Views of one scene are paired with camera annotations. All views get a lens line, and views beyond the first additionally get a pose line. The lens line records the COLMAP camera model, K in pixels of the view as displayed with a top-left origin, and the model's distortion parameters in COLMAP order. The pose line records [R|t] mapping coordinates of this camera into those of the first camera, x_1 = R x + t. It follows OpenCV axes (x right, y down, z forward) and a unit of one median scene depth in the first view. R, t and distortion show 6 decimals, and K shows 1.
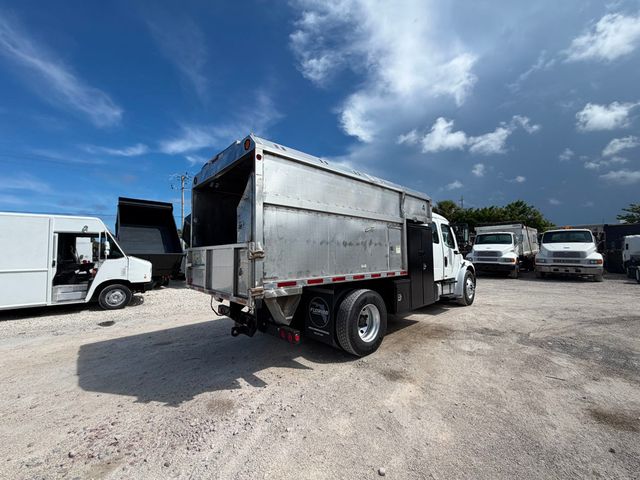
lens RADIAL K [[254.1, 0, 320.0], [0, 254.1, 237.9], [0, 0, 1]] dist [-0.000286, -0.000088]
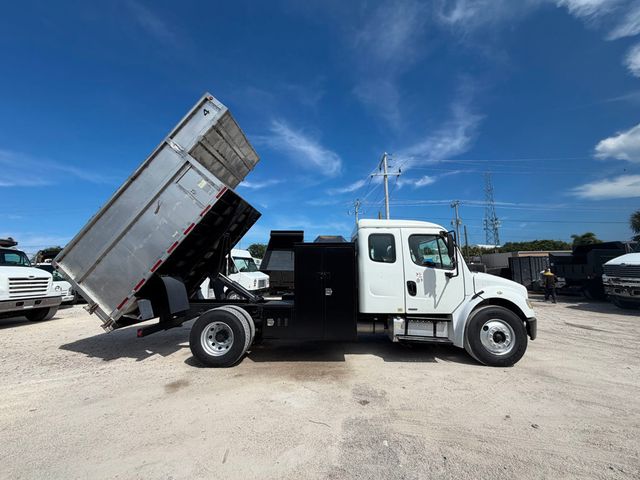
lens RADIAL K [[254.1, 0, 320.0], [0, 254.1, 237.9], [0, 0, 1]] dist [-0.000286, -0.000088]
pose [[0.707709, -0.079793, -0.701983, 0.754219], [0.038560, 0.996483, -0.074394, -0.001262], [0.705451, 0.025581, 0.708297, 0.298216]]
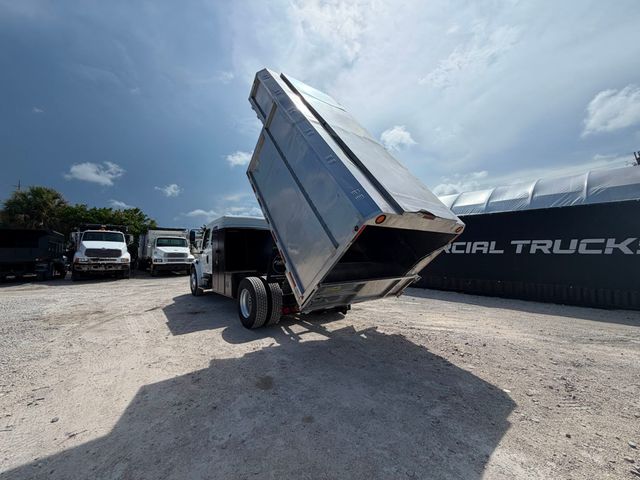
lens RADIAL K [[255.9, 0, 318.8], [0, 255.9, 238.3], [0, 0, 1]] dist [0.000447, -0.000367]
pose [[0.073165, 0.069412, 0.994901, -0.848511], [-0.052717, 0.996450, -0.065644, 0.060390], [-0.995926, -0.047646, 0.076564, 0.557592]]
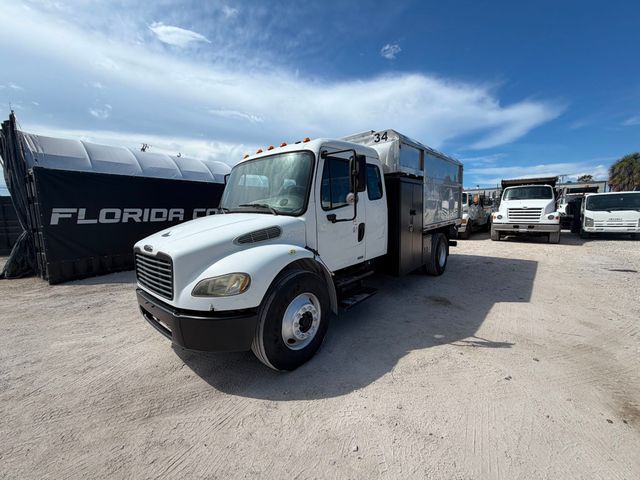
lens RADIAL K [[255.9, 0, 318.8], [0, 255.9, 238.3], [0, 0, 1]] dist [0.000447, -0.000367]
pose [[-0.991959, 0.056820, -0.113091, 0.404390], [0.051613, 0.997491, 0.048453, 0.088051], [0.115561, 0.042227, -0.992402, 1.639003]]
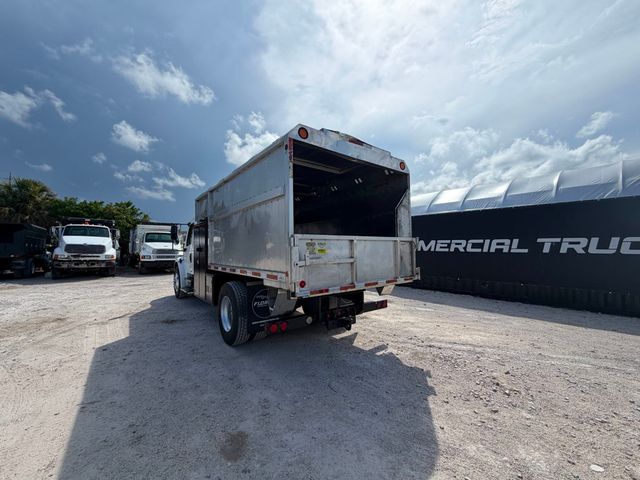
lens RADIAL K [[256.7, 0, 319.0], [0, 256.7, 238.9], [0, 0, 1]] dist [0.001183, -0.000020]
pose [[0.073038, 0.051016, 0.996024, -0.711038], [-0.057764, 0.997231, -0.046842, 0.049434], [-0.995655, -0.054113, 0.075783, 0.562768]]
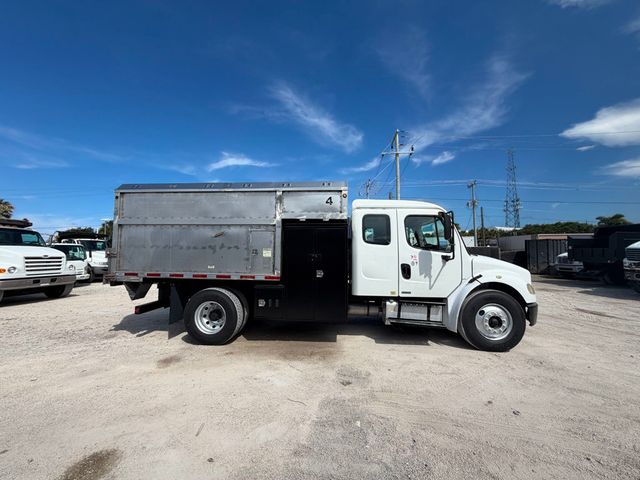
lens RADIAL K [[255.4, 0, 320.0], [0, 255.4, 240.0], [0, 0, 1]] dist [-0.000367, 0.000086]
pose [[0.672435, -0.020134, -0.739882, 0.779804], [0.033650, 0.999428, 0.003386, 0.001640], [0.739391, -0.027173, 0.672728, 0.346949]]
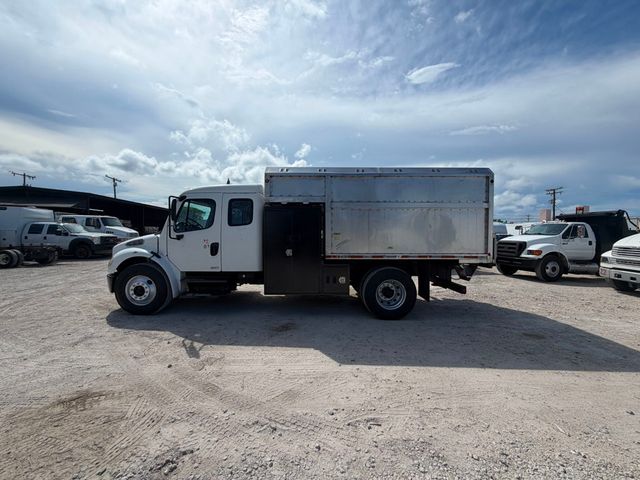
lens RADIAL K [[255.9, 0, 318.8], [0, 255.9, 238.3], [0, 0, 1]] dist [0.000447, -0.000367]
pose [[-0.749256, -0.005712, 0.662256, -0.430936], [-0.042819, 0.998288, -0.039835, 0.091278], [-0.660895, -0.058204, -0.748218, 1.478063]]
